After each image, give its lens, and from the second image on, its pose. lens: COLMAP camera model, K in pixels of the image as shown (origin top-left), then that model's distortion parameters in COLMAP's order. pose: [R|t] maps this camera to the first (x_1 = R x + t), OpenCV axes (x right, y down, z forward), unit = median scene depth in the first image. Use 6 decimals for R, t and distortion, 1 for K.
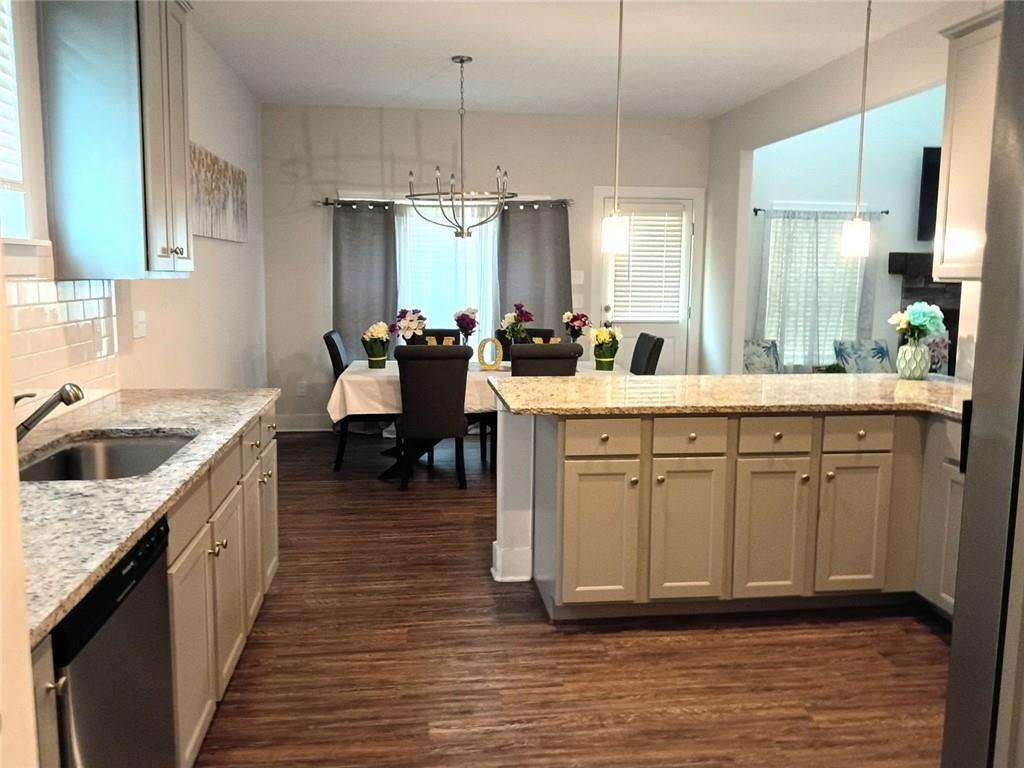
lens RADIAL K [[840.6, 0, 512.0], [0, 840.6, 384.0], [0, 0, 1]] dist [0.048278, -0.087099]
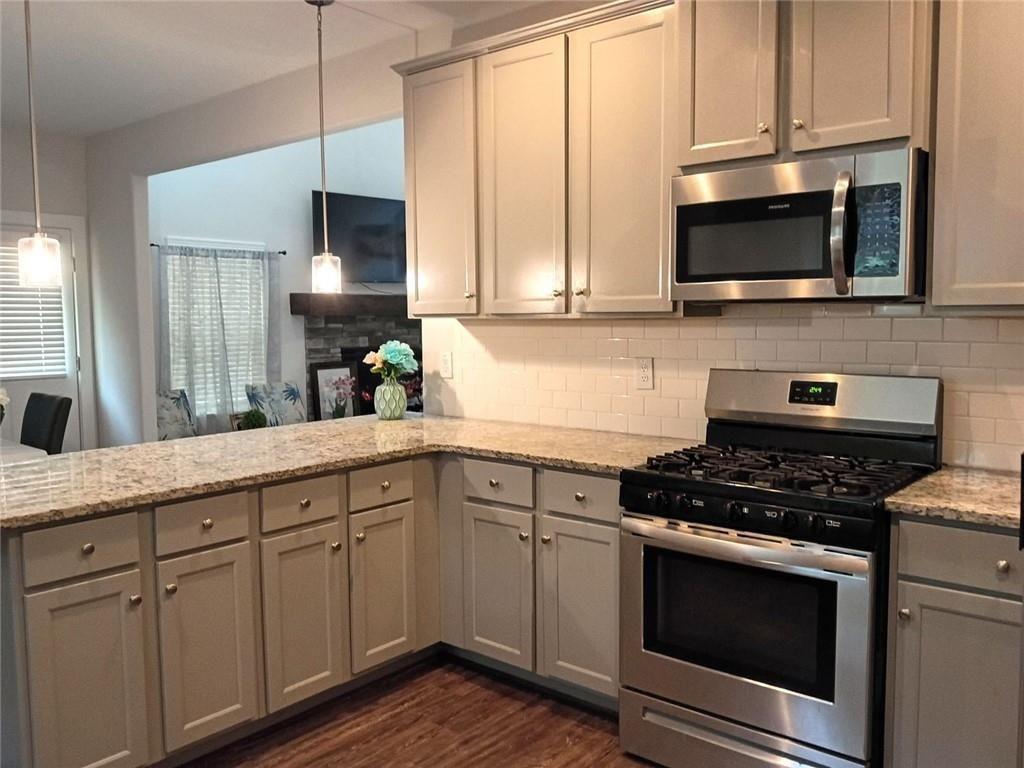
lens RADIAL K [[840.6, 0, 512.0], [0, 840.6, 384.0], [0, 0, 1]] dist [0.048278, -0.087099]
pose [[0.732310, -0.071240, 0.677234, -0.044464], [0.106268, 0.994284, -0.010320, -0.012314], [-0.672628, 0.079526, 0.735695, 0.110629]]
